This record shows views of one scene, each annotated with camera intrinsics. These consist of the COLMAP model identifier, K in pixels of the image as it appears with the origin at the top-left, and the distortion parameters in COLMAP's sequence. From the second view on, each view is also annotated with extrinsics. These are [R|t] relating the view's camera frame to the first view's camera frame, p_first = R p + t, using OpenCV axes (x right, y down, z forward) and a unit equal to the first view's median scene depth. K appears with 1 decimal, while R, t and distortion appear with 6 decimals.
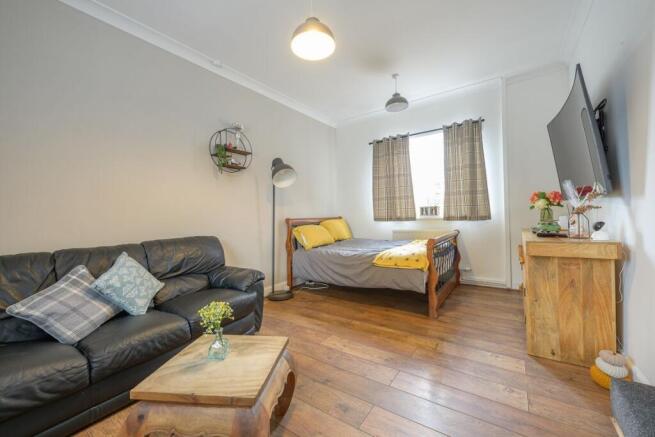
lens RADIAL K [[261.1, 0, 327.5], [0, 261.1, 218.5], [0, 0, 1]] dist [-0.000040, 0.000301]
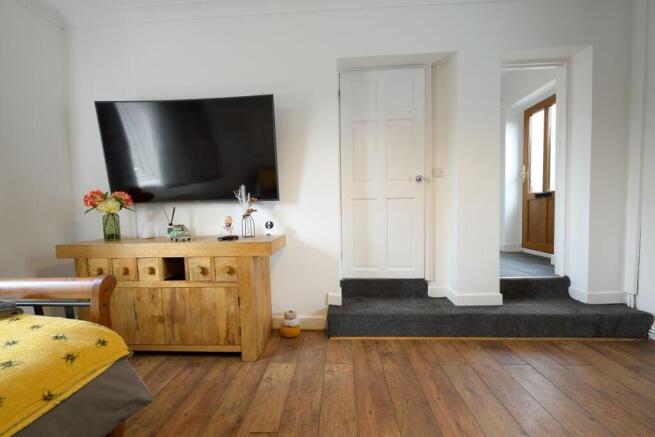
lens RADIAL K [[261.1, 0, 327.5], [0, 261.1, 218.5], [0, 0, 1]] dist [-0.000040, 0.000301]
pose [[-0.532803, 0.005332, 0.846222, -0.208360], [0.042378, 0.998894, 0.020388, -0.014811], [-0.845177, 0.046724, -0.532440, 1.364498]]
